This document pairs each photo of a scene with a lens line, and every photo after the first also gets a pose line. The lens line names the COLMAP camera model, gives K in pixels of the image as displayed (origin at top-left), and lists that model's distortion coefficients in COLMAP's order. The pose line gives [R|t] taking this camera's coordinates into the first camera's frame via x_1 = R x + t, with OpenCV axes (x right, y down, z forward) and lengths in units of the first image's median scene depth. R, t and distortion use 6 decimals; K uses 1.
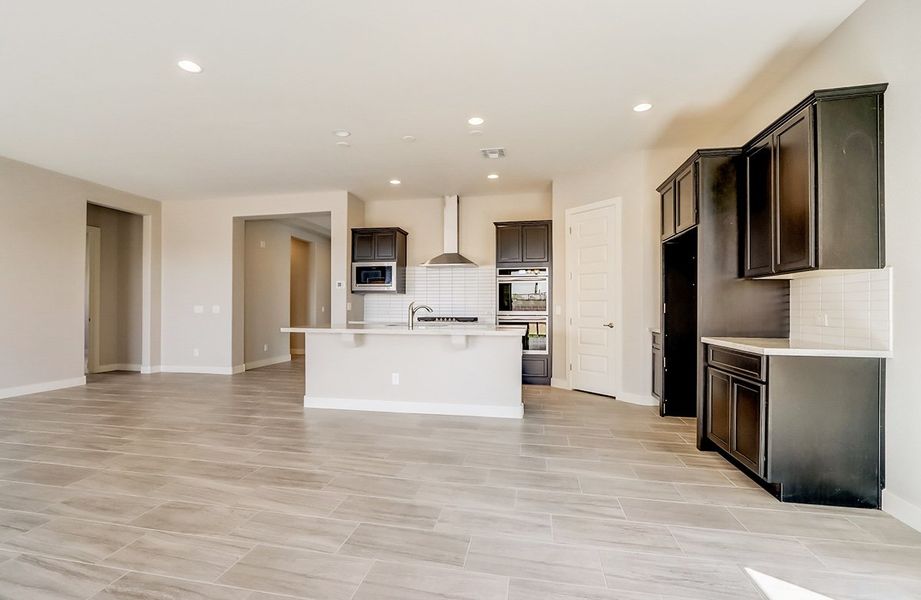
lens RADIAL K [[429.0, 0, 453.7], [0, 429.0, 306.1], [0, 0, 1]] dist [-0.004311, -0.000778]
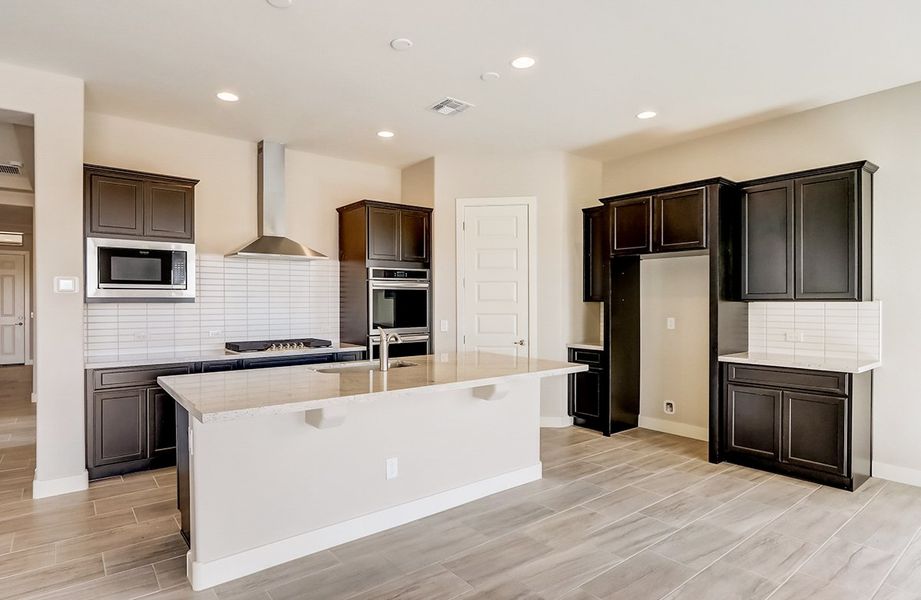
lens RADIAL K [[501.3, 0, 453.4], [0, 501.3, 302.1], [0, 0, 1]] dist [-0.003674, -0.000673]
pose [[0.655997, -0.005300, 0.754745, -0.516475], [0.000416, 0.999978, 0.006661, -0.045633], [-0.754763, -0.004056, 0.655985, 0.456910]]
